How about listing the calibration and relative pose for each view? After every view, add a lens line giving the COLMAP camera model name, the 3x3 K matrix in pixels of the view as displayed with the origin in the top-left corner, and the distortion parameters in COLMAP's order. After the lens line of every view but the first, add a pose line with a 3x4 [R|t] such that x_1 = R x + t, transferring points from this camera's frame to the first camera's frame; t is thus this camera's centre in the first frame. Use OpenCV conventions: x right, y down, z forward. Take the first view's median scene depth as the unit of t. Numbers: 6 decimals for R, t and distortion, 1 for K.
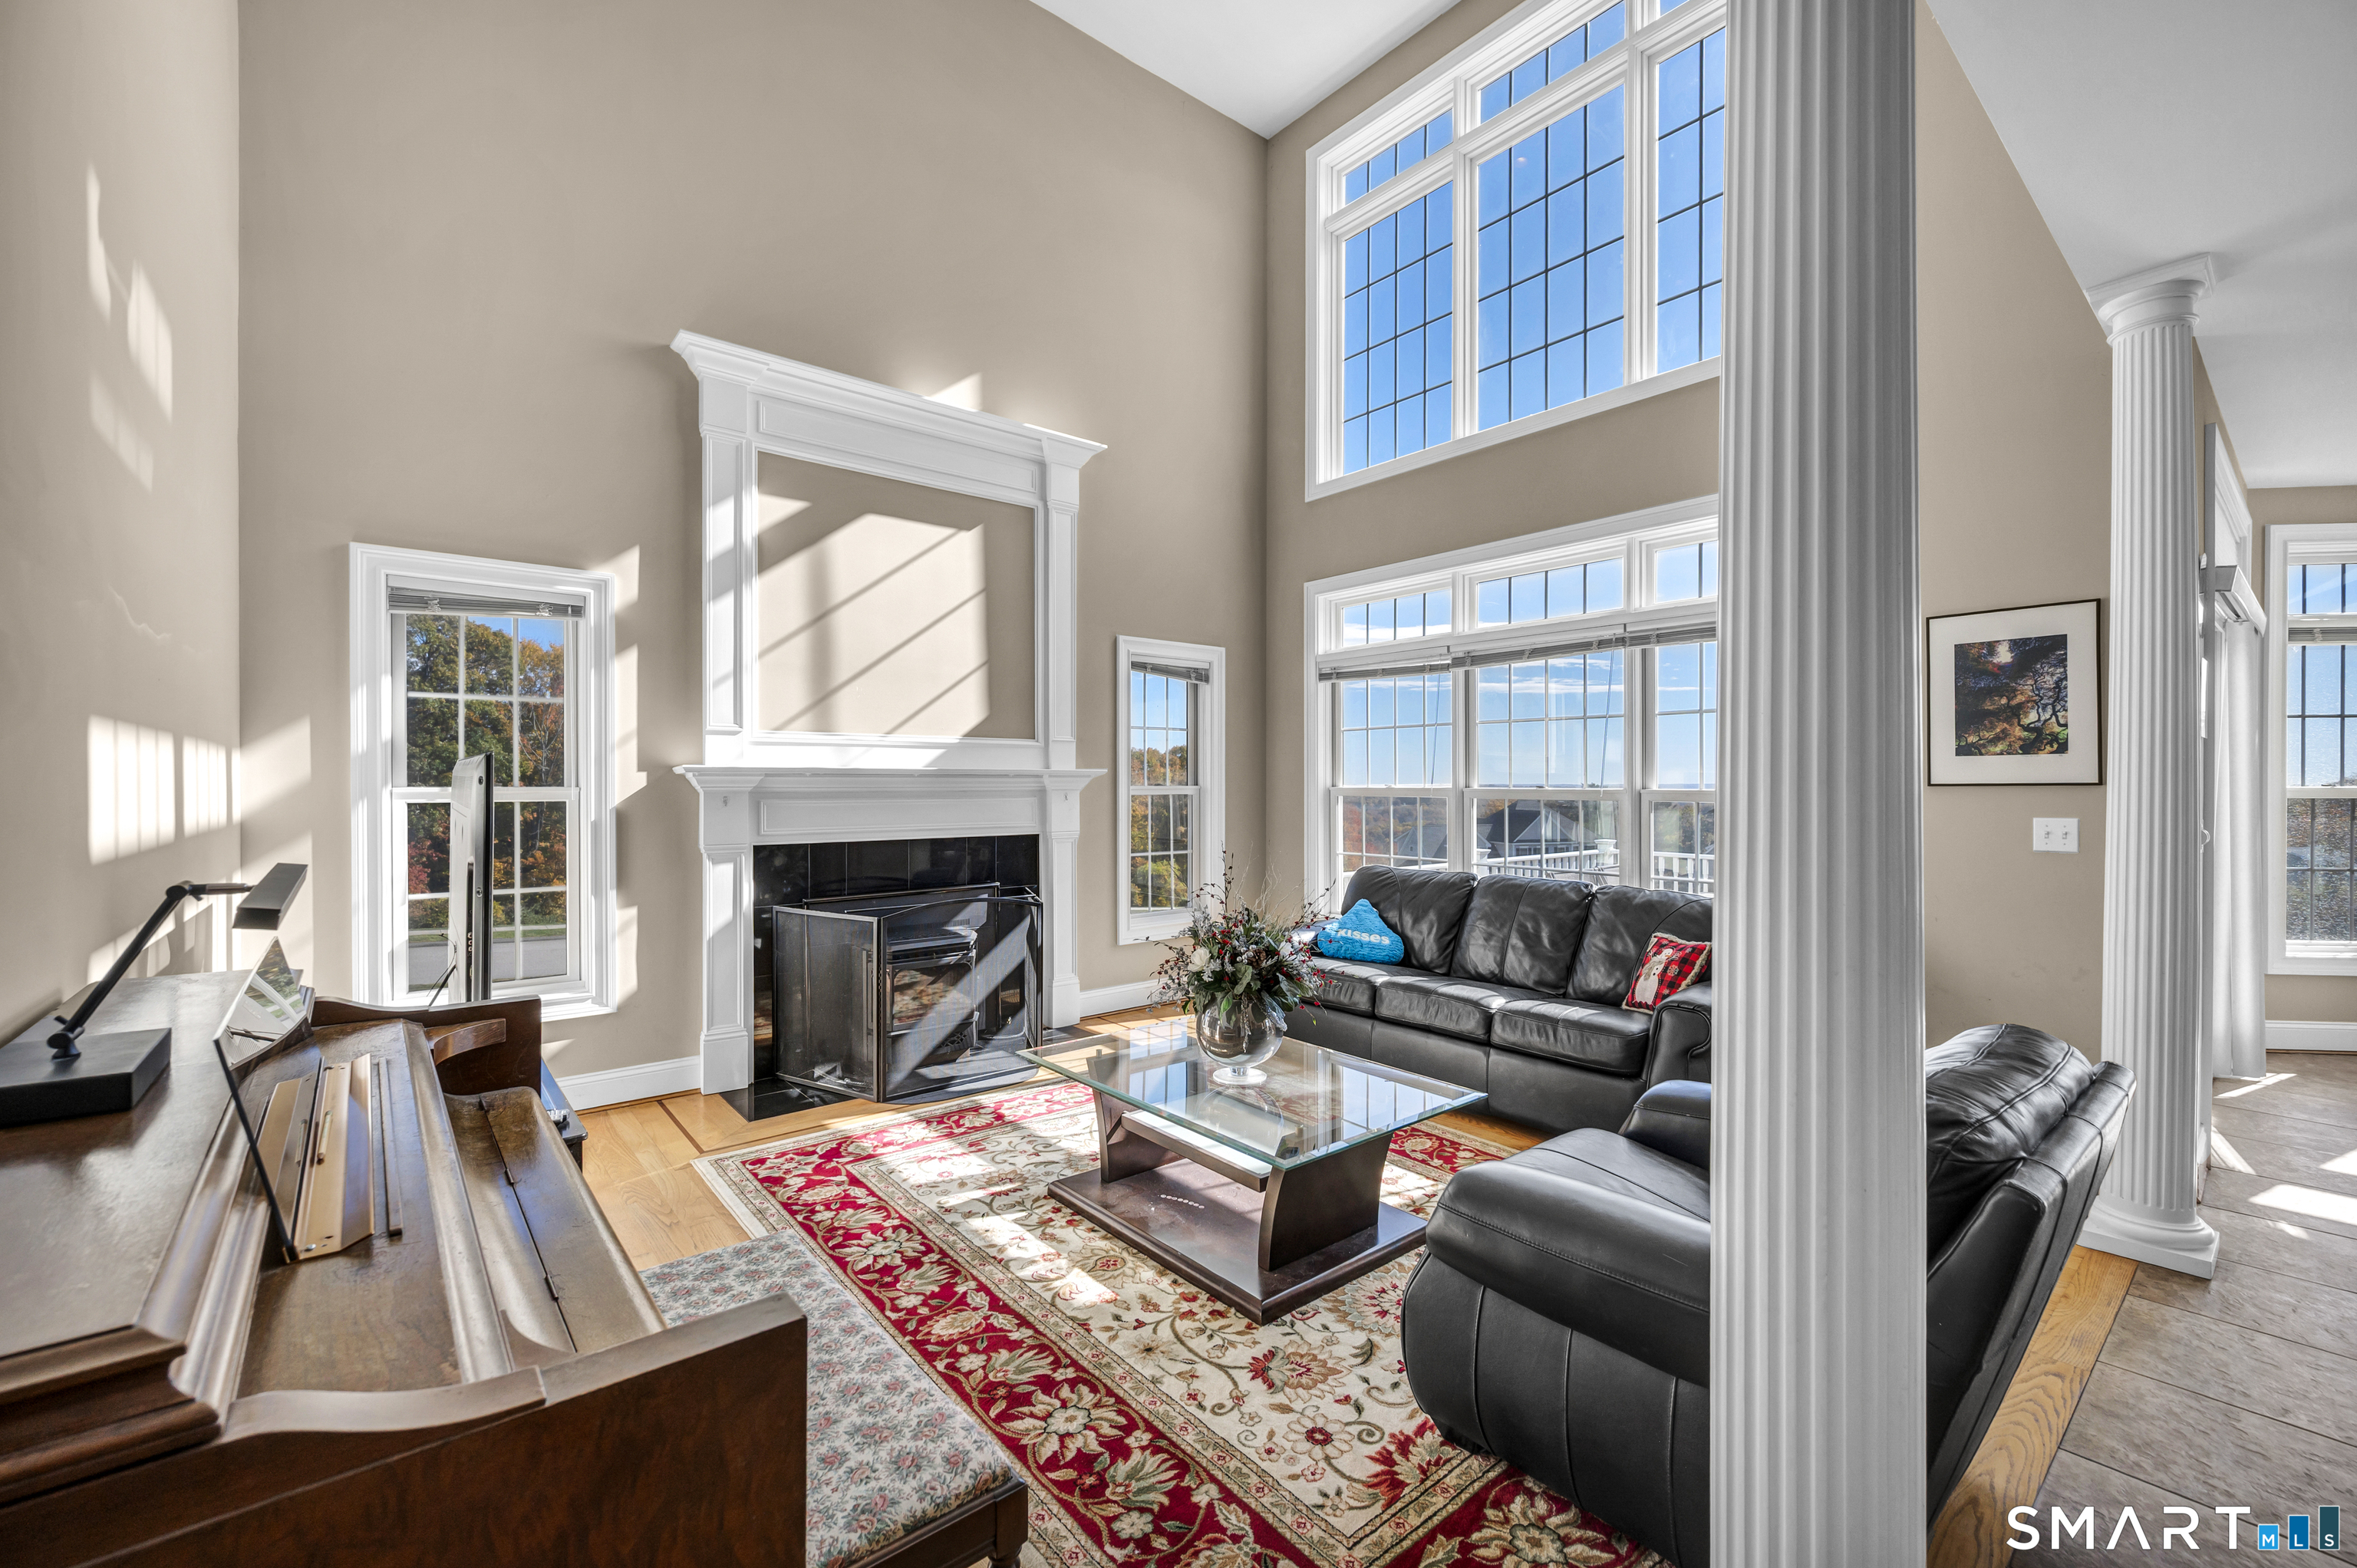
lens RADIAL K [[959.5, 0, 1176.2], [0, 959.5, 773.6], [0, 0, 1]] dist [-0.003941, 0.000343]
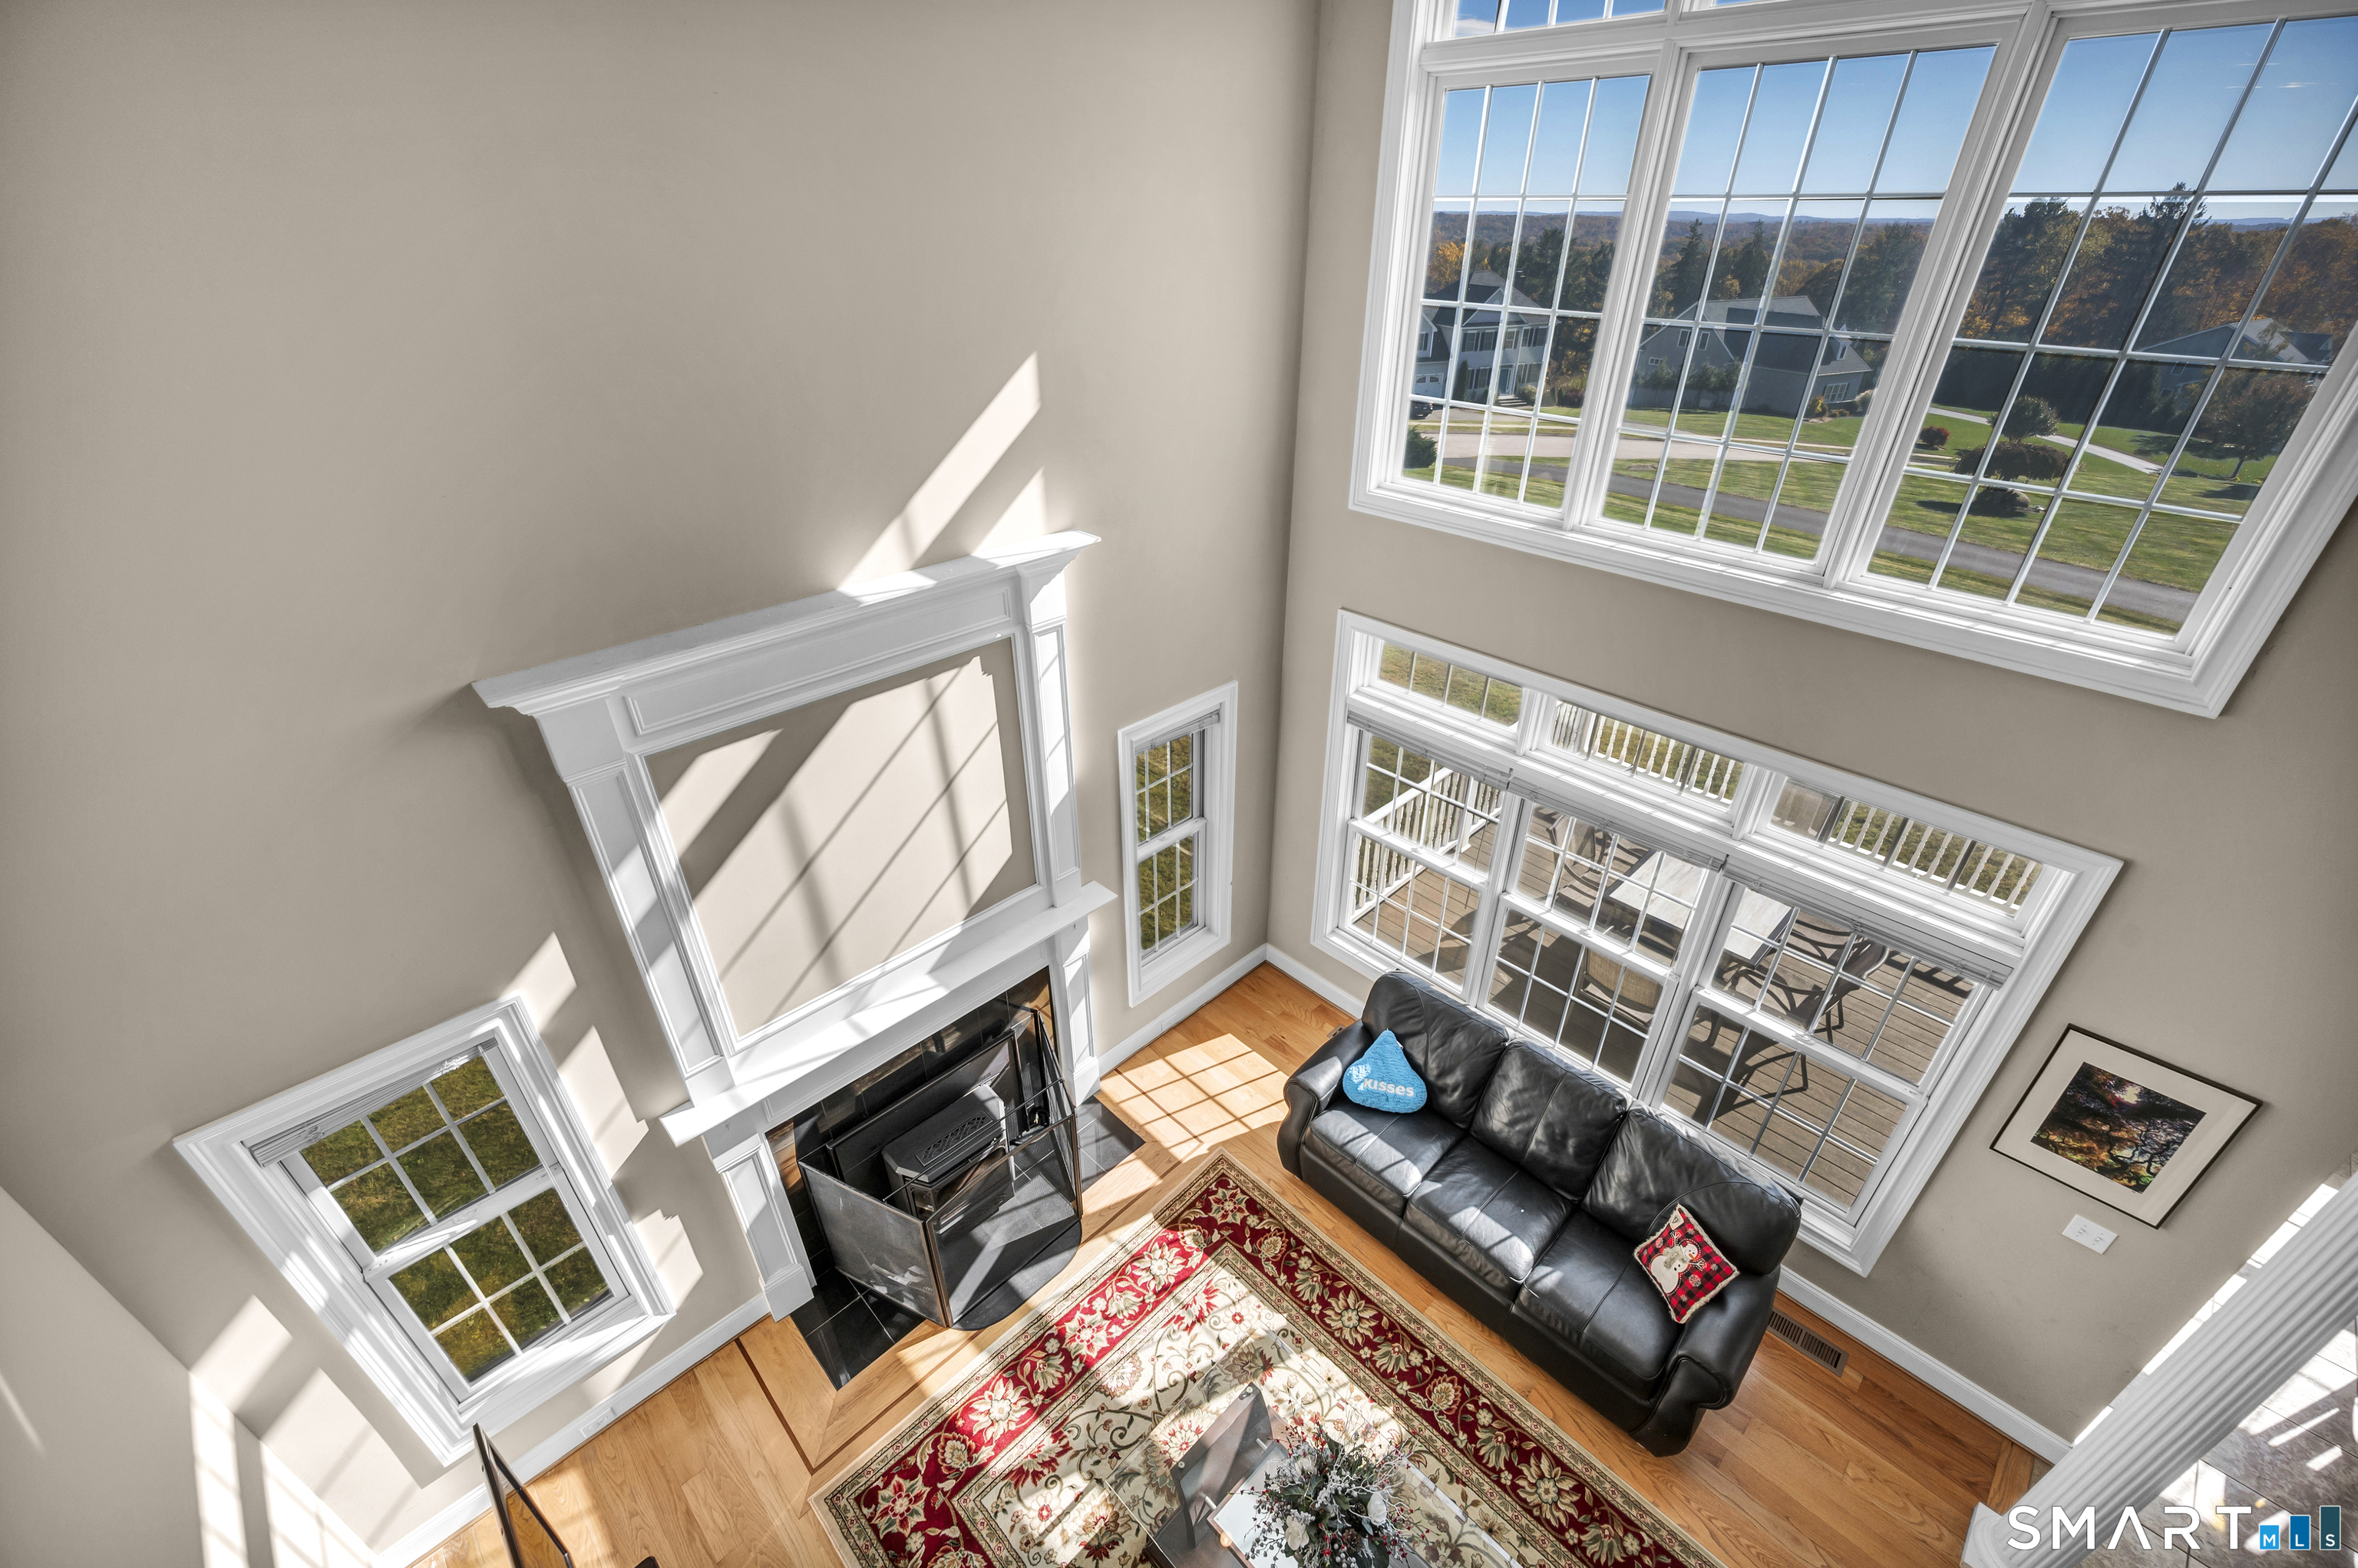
lens RADIAL K [[960.0, 0, 1177.0], [0, 960.0, 778.9], [0, 0, 1]] dist [-0.003941, 0.000343]
pose [[0.996154, -0.048356, 0.073069, -0.116649], [0.004009, 0.858205, 0.513292, -0.848817], [-0.087529, -0.511025, 0.855098, 0.424005]]
